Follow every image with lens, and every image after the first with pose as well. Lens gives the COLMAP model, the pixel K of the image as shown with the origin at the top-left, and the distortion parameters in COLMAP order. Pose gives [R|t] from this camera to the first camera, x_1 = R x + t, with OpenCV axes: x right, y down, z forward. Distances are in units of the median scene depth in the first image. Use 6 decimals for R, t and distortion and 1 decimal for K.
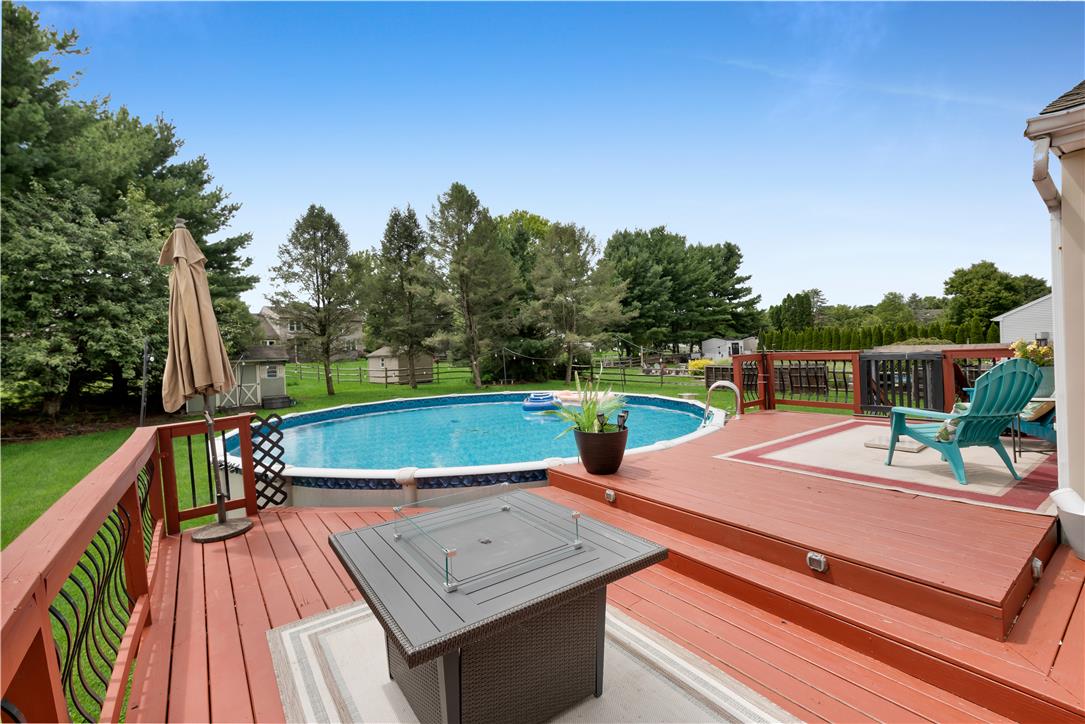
lens RADIAL K [[464.1, 0, 542.5], [0, 464.1, 362.0], [0, 0, 1]] dist [0.001509, -0.000209]
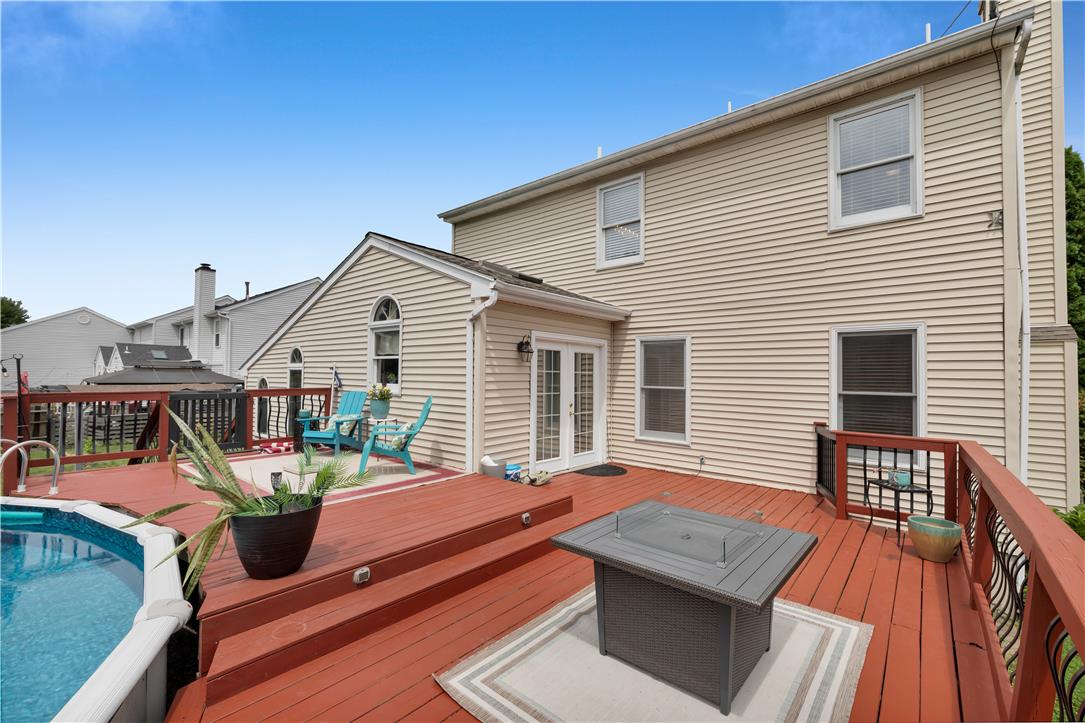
lens RADIAL K [[458.1, 0, 544.0], [0, 458.1, 372.2], [0, 0, 1]] dist [-0.001711, 0.000587]
pose [[-0.232910, 0.042625, 0.971564, -0.250314], [0.023591, 0.998993, -0.038173, -0.003570], [-0.972212, 0.014029, -0.233681, 0.329807]]
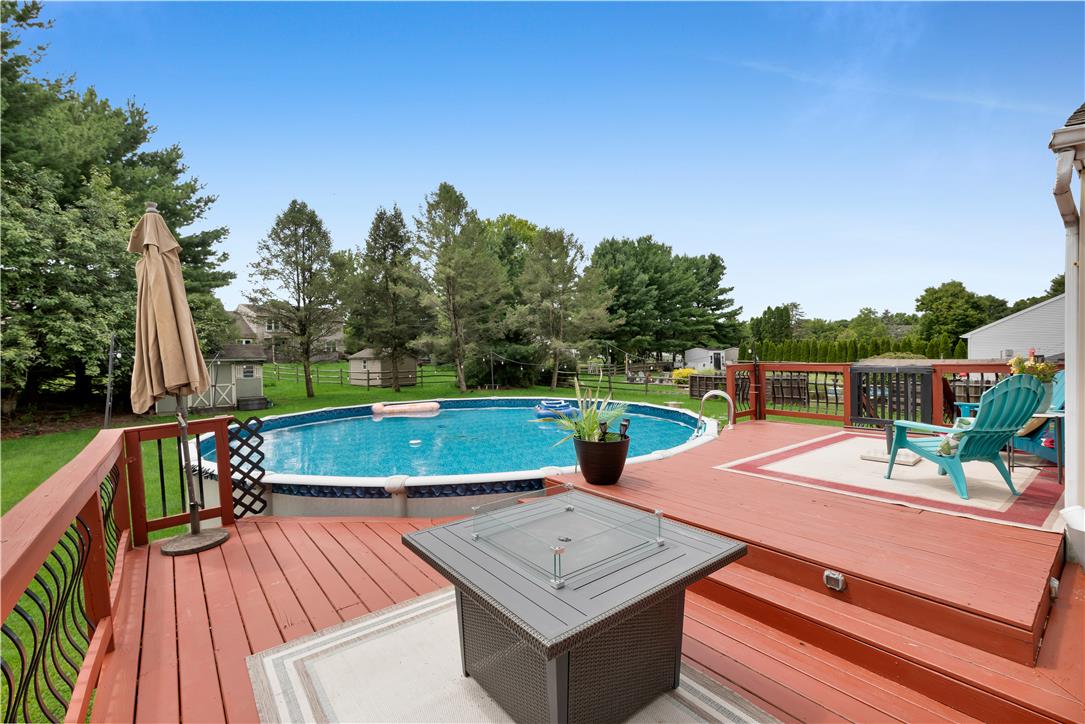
lens RADIAL K [[458.1, 0, 544.0], [0, 458.1, 372.7], [0, 0, 1]] dist [-0.001711, 0.000587]
pose [[0.998539, 0.021043, 0.049776, -0.018256], [-0.021566, 0.999718, 0.009991, 0.000408], [-0.049552, -0.011049, 0.998710, 0.022047]]
